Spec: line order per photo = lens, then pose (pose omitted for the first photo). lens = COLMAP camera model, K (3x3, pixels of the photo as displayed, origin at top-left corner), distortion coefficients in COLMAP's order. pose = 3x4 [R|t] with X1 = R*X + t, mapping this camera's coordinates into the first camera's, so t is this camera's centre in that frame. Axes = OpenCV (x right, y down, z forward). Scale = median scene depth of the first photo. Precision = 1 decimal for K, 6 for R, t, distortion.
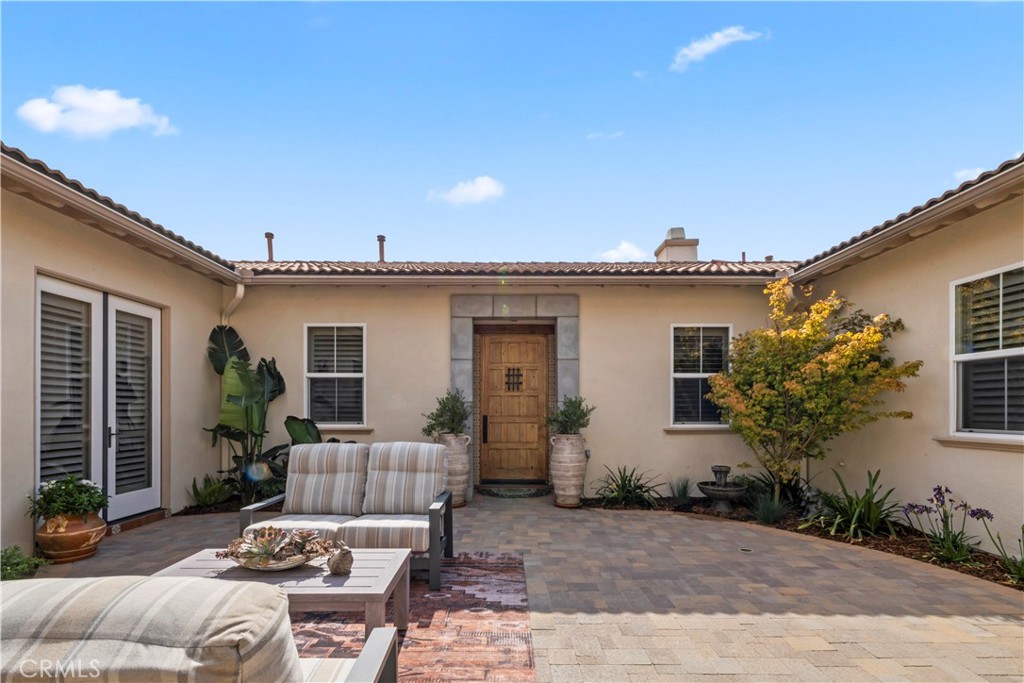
lens RADIAL K [[457.9, 0, 507.4], [0, 457.9, 410.4], [0, 0, 1]] dist [0.000817, 0.000046]
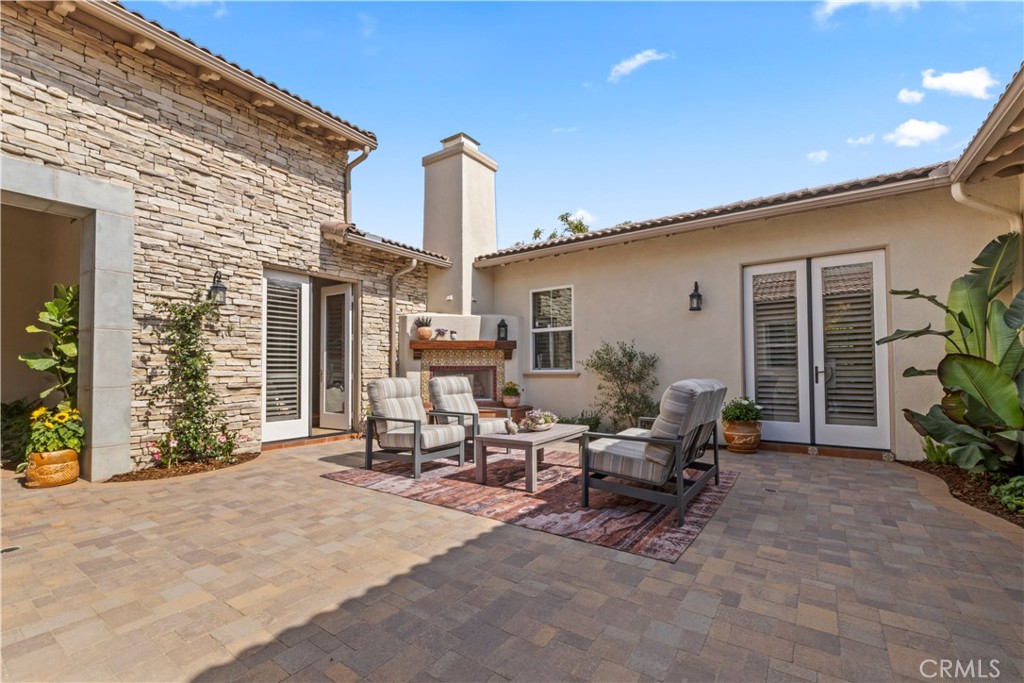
lens RADIAL K [[434.3, 0, 498.9], [0, 434.3, 356.5], [0, 0, 1]] dist [0.001613, 0.000136]
pose [[-0.585202, -0.018090, -0.810686, 0.448582], [0.005569, 0.999638, -0.026326, 0.028805], [0.810869, -0.019921, -0.584889, 0.785313]]
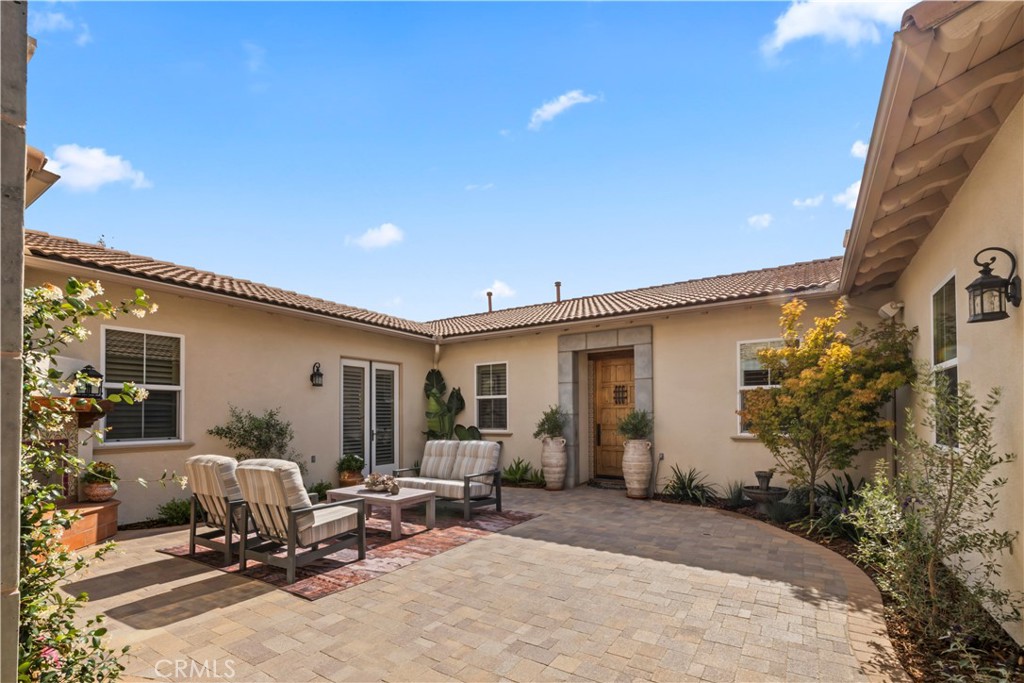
lens RADIAL K [[457.9, 0, 507.4], [0, 457.9, 410.4], [0, 0, 1]] dist [0.000817, 0.000046]
pose [[0.832477, -0.013806, -0.553887, 0.535951], [0.006298, 0.999861, -0.015456, -0.010284], [0.554024, 0.009378, 0.832448, -0.233861]]
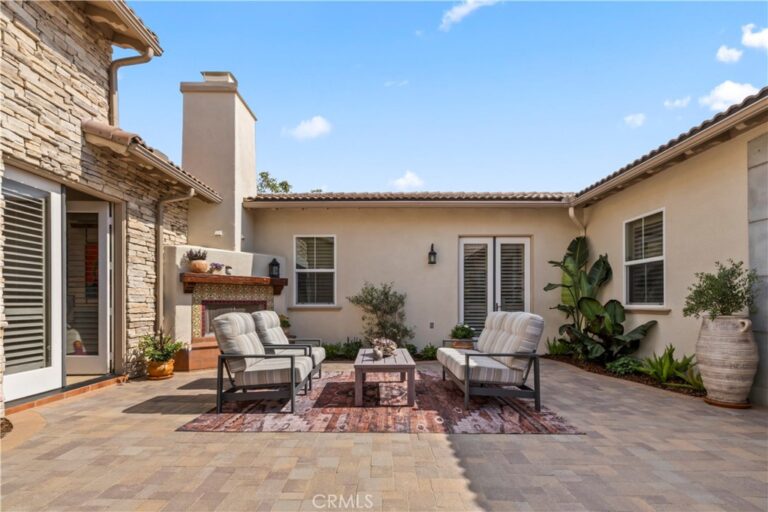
lens RADIAL K [[339.0, 0, 375.3], [0, 339.0, 301.8], [0, 0, 1]] dist [0.001704, 0.000147]
pose [[-0.022213, -0.001883, -0.999751, 0.502699], [-0.001745, 0.999997, -0.001845, 0.027665], [0.999752, 0.001704, -0.022216, 0.394892]]
